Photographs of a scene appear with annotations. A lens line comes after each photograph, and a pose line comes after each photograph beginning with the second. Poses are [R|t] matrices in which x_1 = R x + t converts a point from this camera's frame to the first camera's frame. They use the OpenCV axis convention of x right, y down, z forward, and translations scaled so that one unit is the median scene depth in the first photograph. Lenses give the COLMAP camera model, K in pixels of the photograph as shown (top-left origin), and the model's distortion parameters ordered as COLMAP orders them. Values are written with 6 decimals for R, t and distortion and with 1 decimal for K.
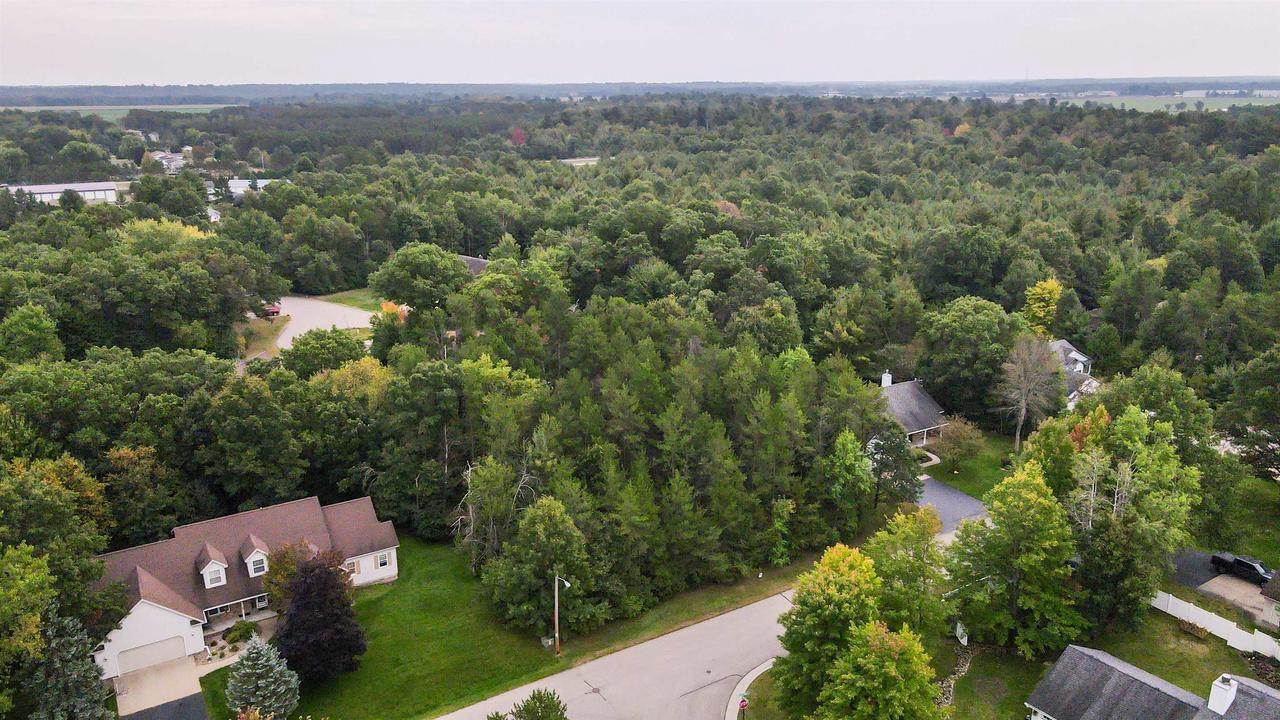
lens RADIAL K [[943.2, 0, 641.0], [0, 943.2, 352.4], [0, 0, 1]] dist [0.013545, 0.022625]
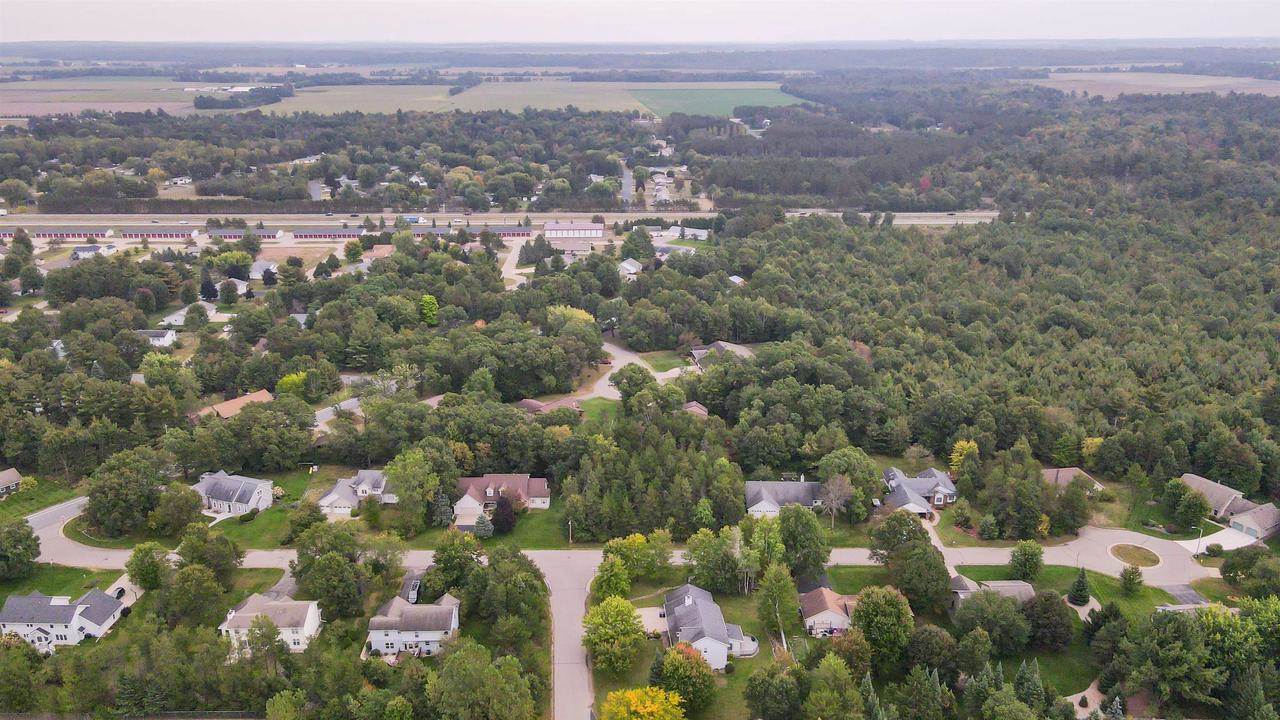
lens RADIAL K [[943.2, 0, 641.0], [0, 943.2, 352.4], [0, 0, 1]] dist [0.013545, 0.022625]
pose [[0.850280, 0.173180, -0.497024, 1.263682], [-0.148741, 0.984889, 0.088712, -0.499897], [0.504877, -0.001502, 0.863190, -1.264803]]
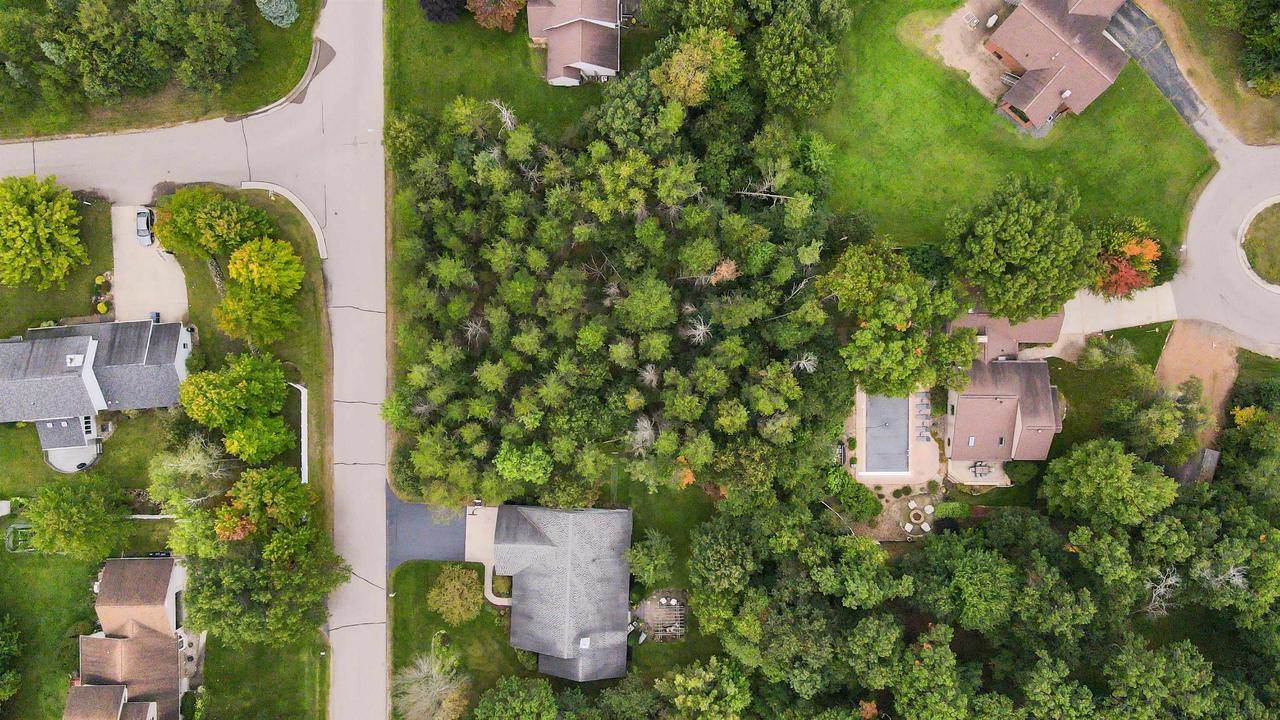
lens RADIAL K [[943.2, 0, 641.0], [0, 943.2, 352.4], [0, 0, 1]] dist [0.013545, 0.022625]
pose [[-0.528159, 0.848931, 0.019065, -0.025821], [-0.210948, -0.152922, 0.965462, -1.100631], [0.822526, 0.505896, 0.259847, 0.912138]]
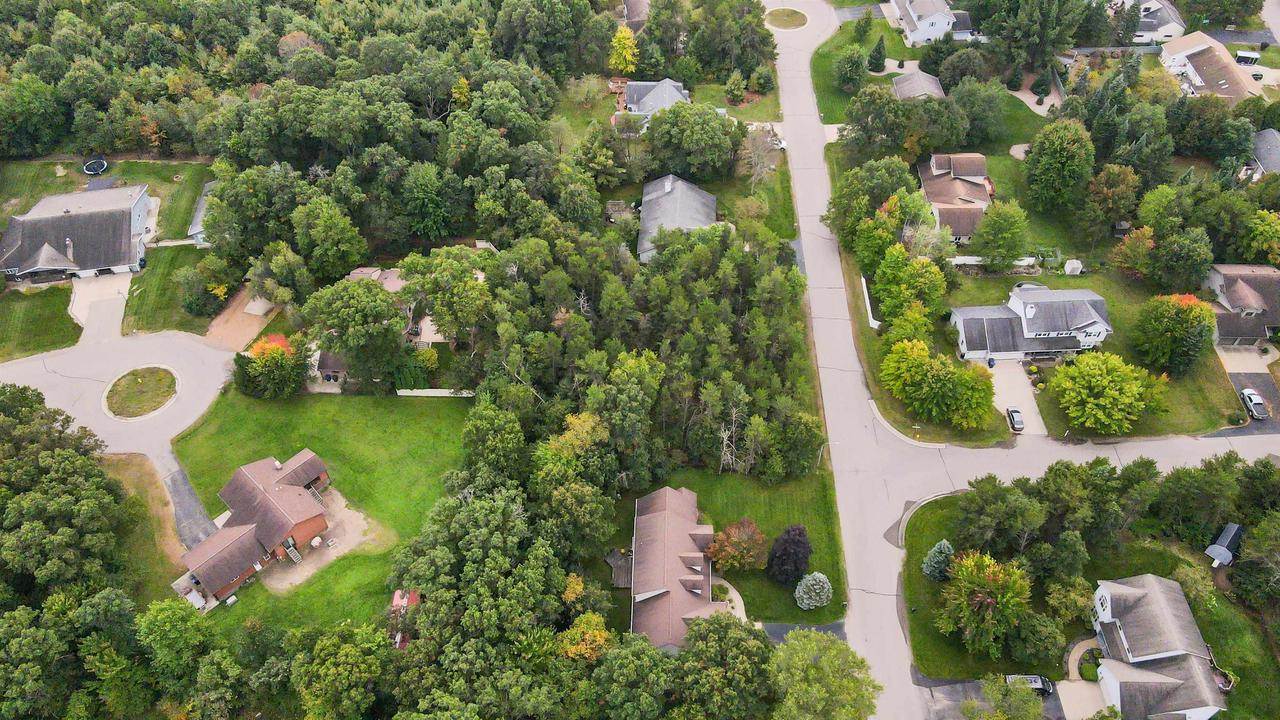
lens RADIAL K [[943.2, 0, 641.0], [0, 943.2, 352.4], [0, 0, 1]] dist [0.013545, 0.022625]
pose [[0.552520, -0.617590, 0.559737, -0.993416], [0.231338, 0.758793, 0.608865, -0.912372], [-0.800753, -0.206922, 0.562120, 0.226539]]
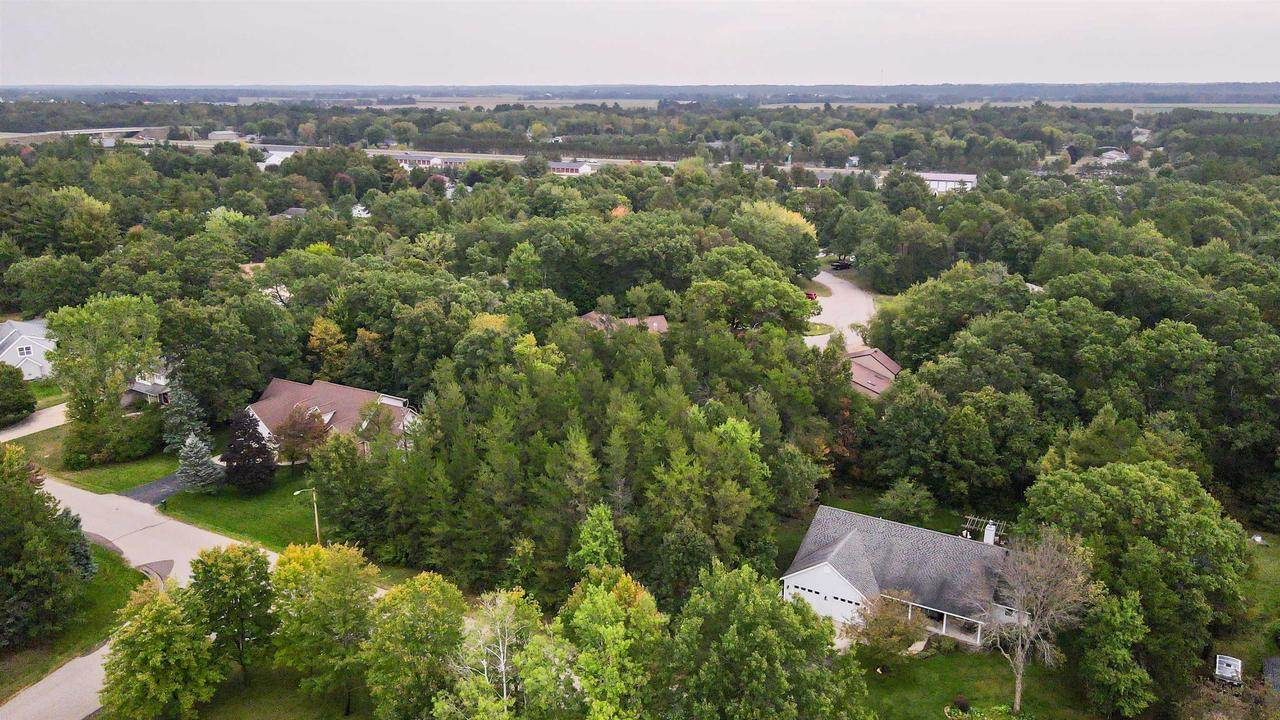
lens RADIAL K [[943.2, 0, 641.0], [0, 943.2, 352.4], [0, 0, 1]] dist [0.013545, 0.022625]
pose [[0.485644, 0.246458, -0.838695, 0.929194], [-0.243437, 0.959609, 0.141028, -0.181784], [0.839577, 0.135679, 0.526025, 0.554831]]
